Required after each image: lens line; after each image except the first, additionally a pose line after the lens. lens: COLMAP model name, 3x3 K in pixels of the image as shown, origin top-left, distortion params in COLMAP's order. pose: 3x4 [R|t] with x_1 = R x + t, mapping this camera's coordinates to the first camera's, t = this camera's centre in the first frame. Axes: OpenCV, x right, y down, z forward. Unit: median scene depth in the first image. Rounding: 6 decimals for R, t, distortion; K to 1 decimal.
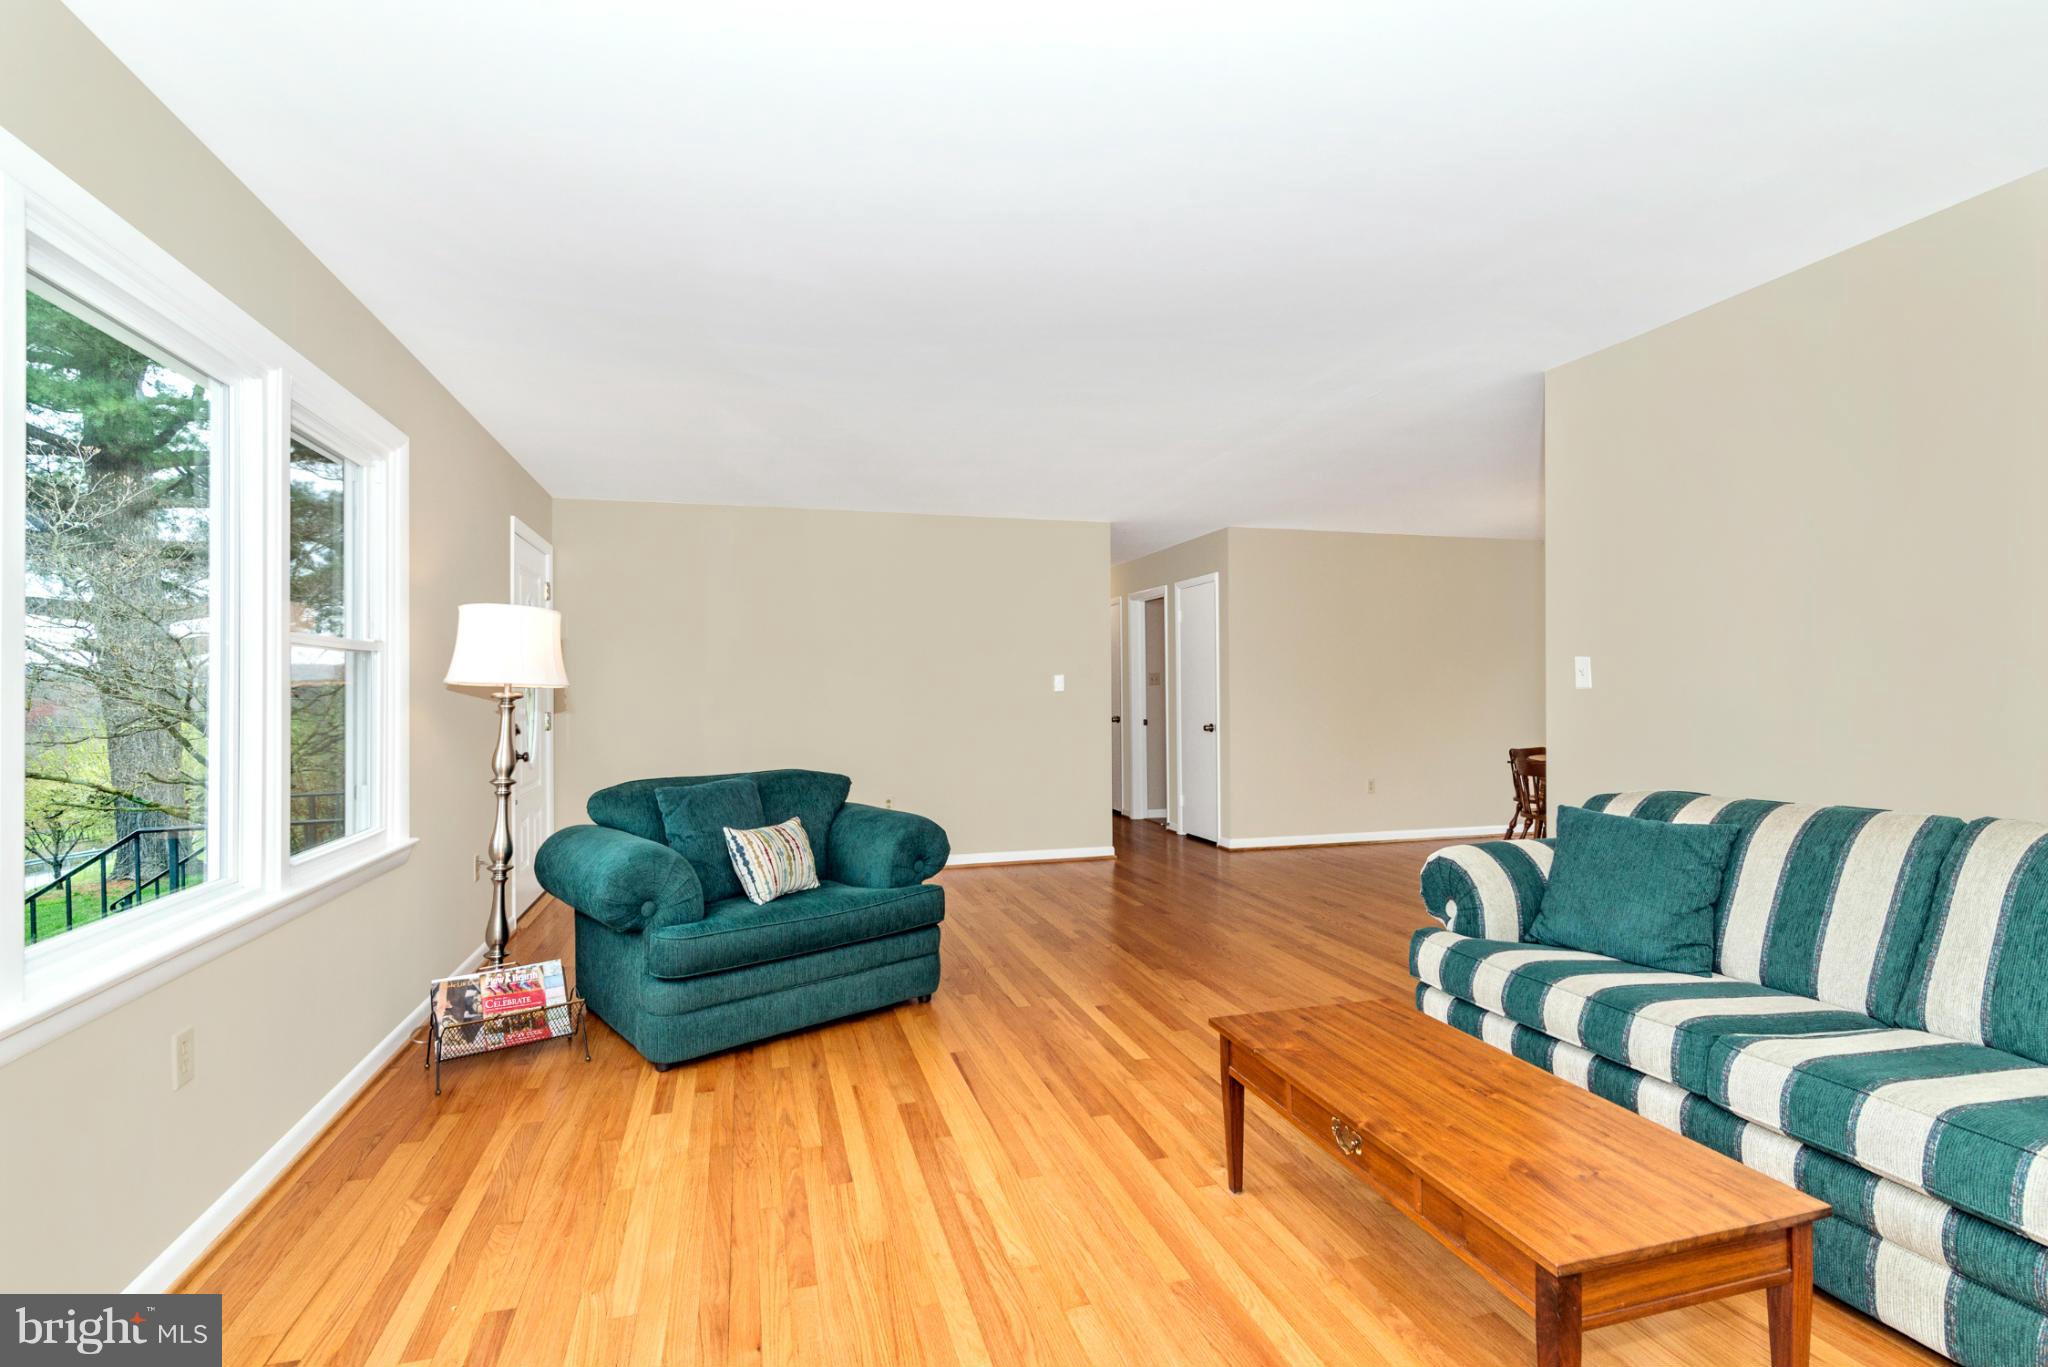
lens RADIAL K [[952.7, 0, 1024.0], [0, 952.7, 683.5], [0, 0, 1]] dist [-0.001050, 0.000245]
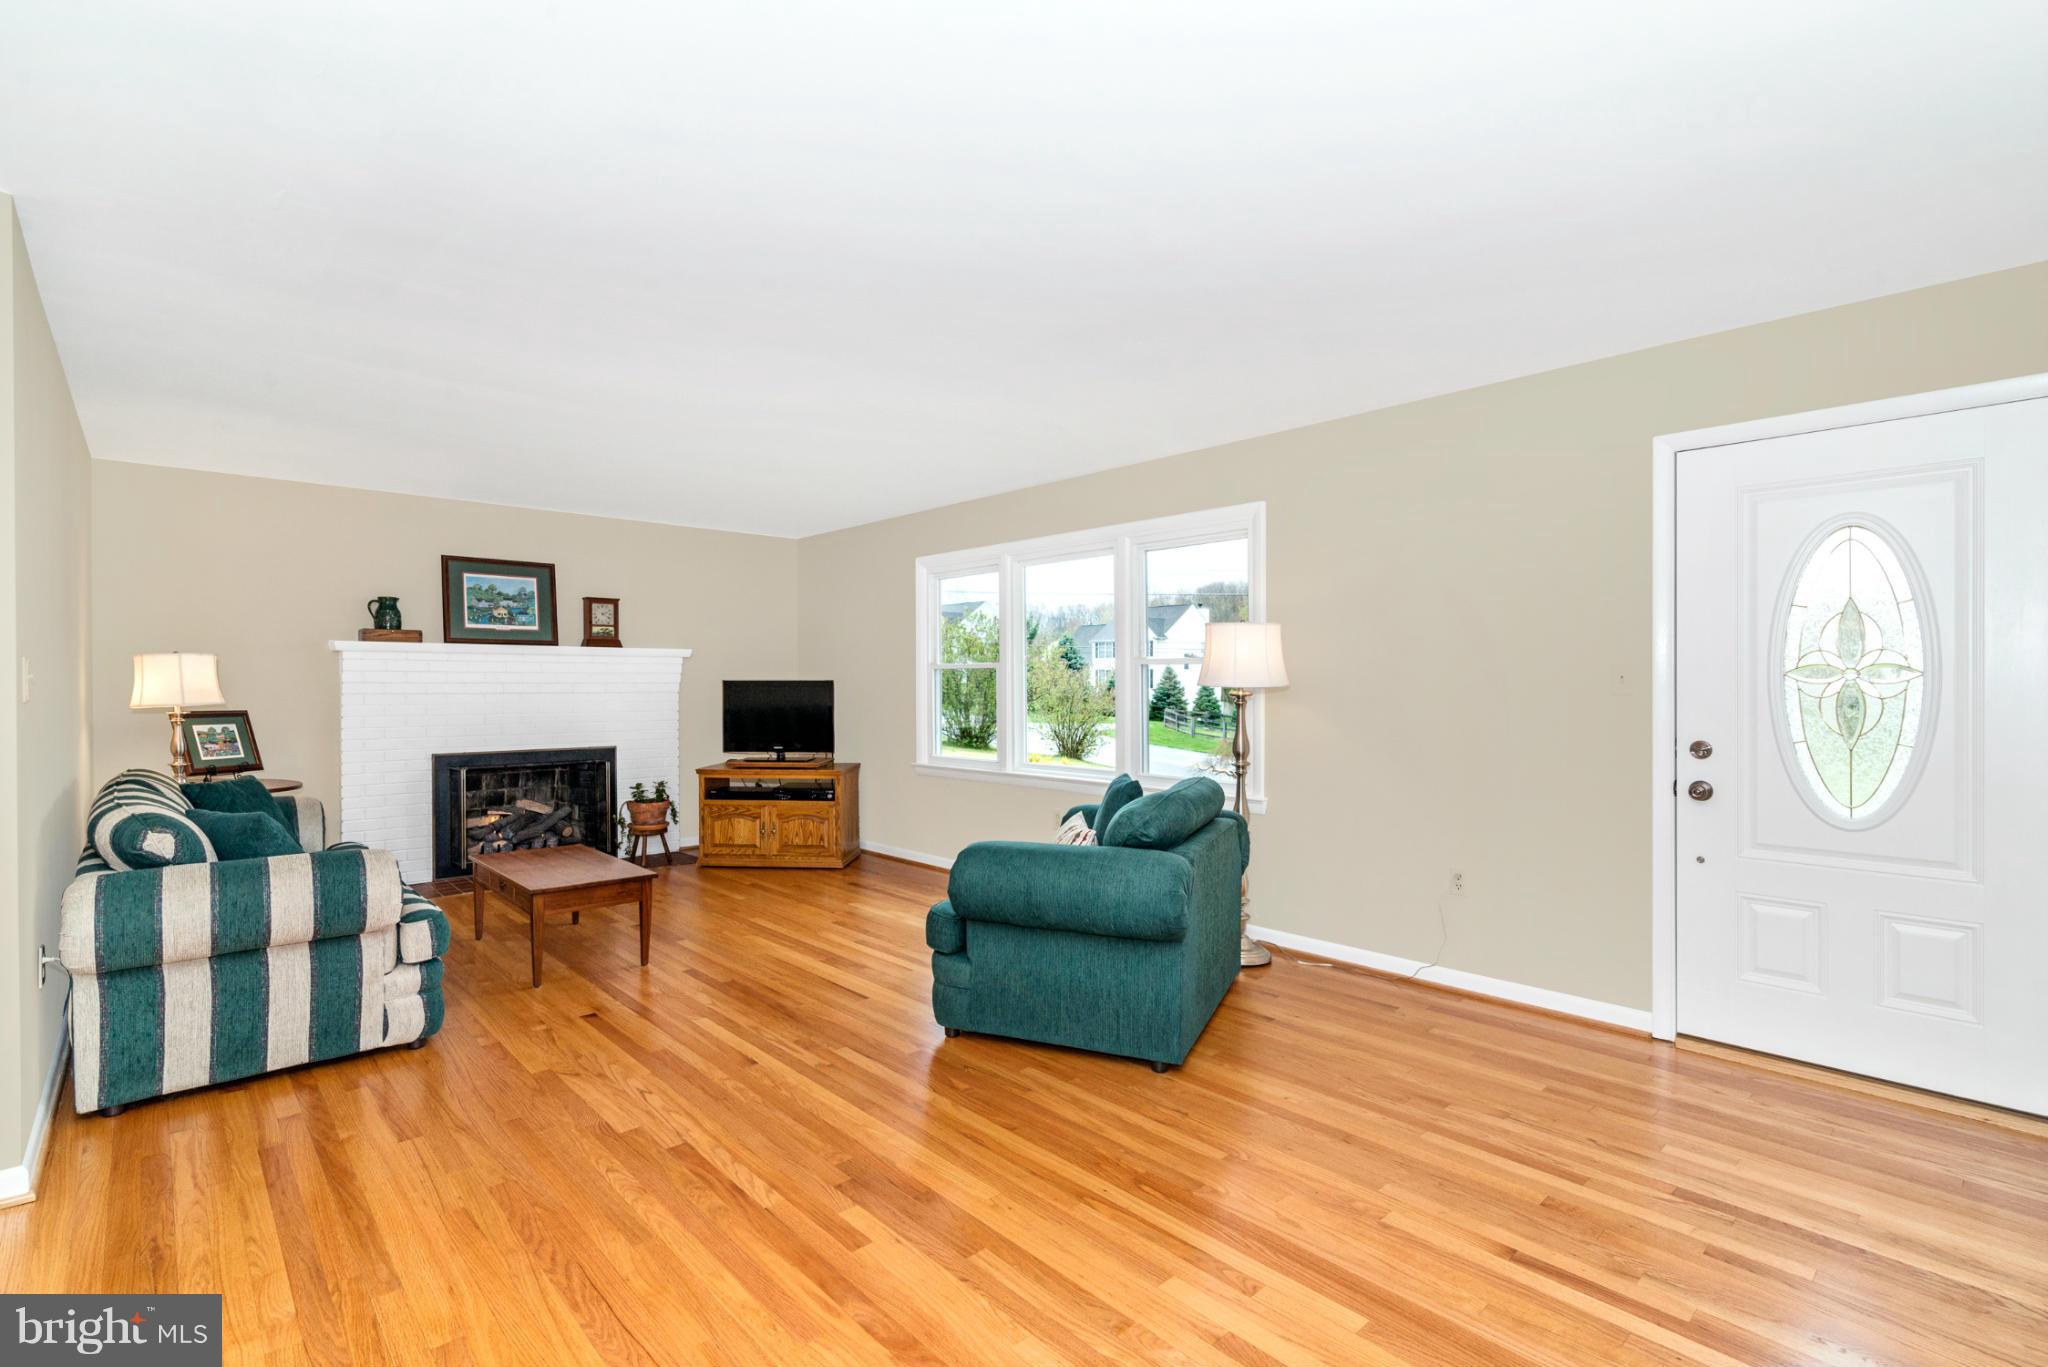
lens RADIAL K [[952.7, 0, 1024.0], [0, 952.7, 683.5], [0, 0, 1]] dist [-0.001050, 0.000245]
pose [[-0.895890, 0.004694, -0.444250, 0.288581], [0.004990, 0.999987, 0.000501, -0.005122], [0.444247, -0.001768, -0.895903, 2.250889]]
